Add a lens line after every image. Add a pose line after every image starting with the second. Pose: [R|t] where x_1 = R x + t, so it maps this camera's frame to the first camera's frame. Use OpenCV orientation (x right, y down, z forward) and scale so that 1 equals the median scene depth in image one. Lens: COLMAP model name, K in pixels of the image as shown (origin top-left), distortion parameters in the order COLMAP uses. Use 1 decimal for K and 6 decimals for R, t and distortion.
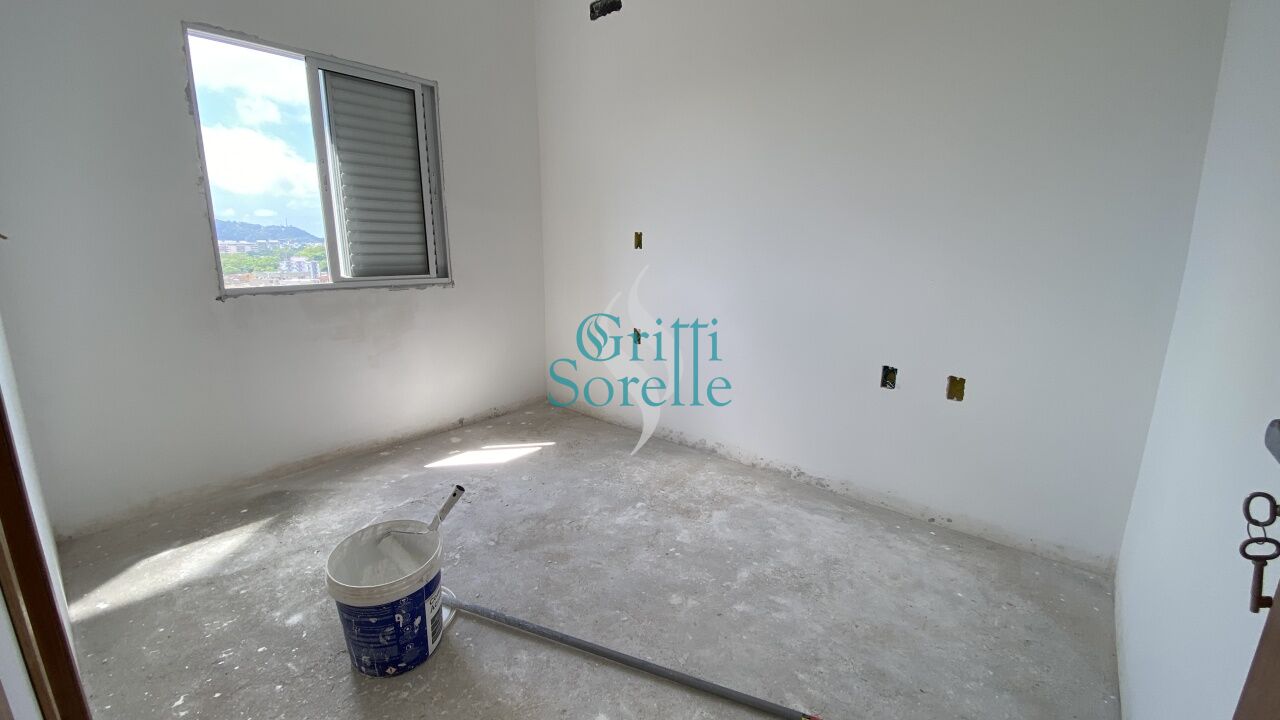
lens RADIAL K [[518.9, 0, 645.3], [0, 518.9, 362.9], [0, 0, 1]] dist [0.014660, -0.012116]
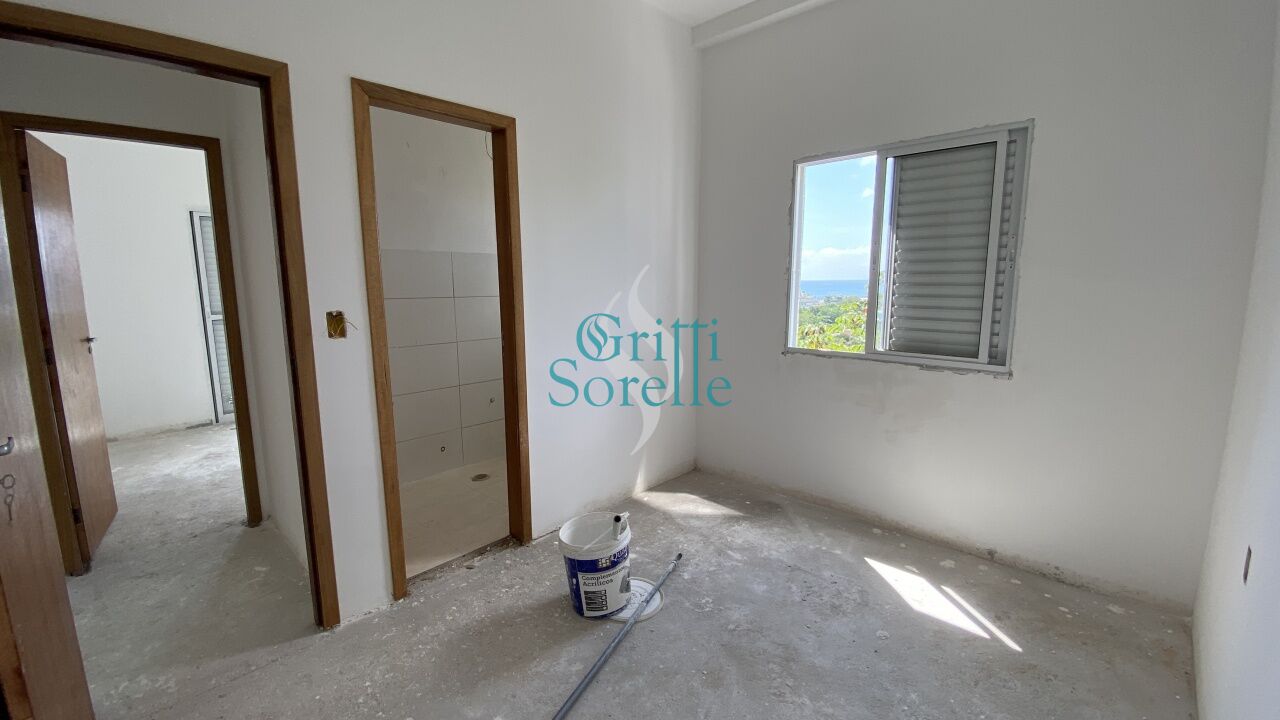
lens RADIAL K [[518.9, 0, 631.3], [0, 518.9, 360.9], [0, 0, 1]] dist [0.014660, -0.012116]
pose [[-0.081088, 0.146044, -0.985949, 0.488566], [-0.221072, 0.961932, 0.160668, -0.201533], [0.971881, 0.230994, -0.045715, 0.580892]]
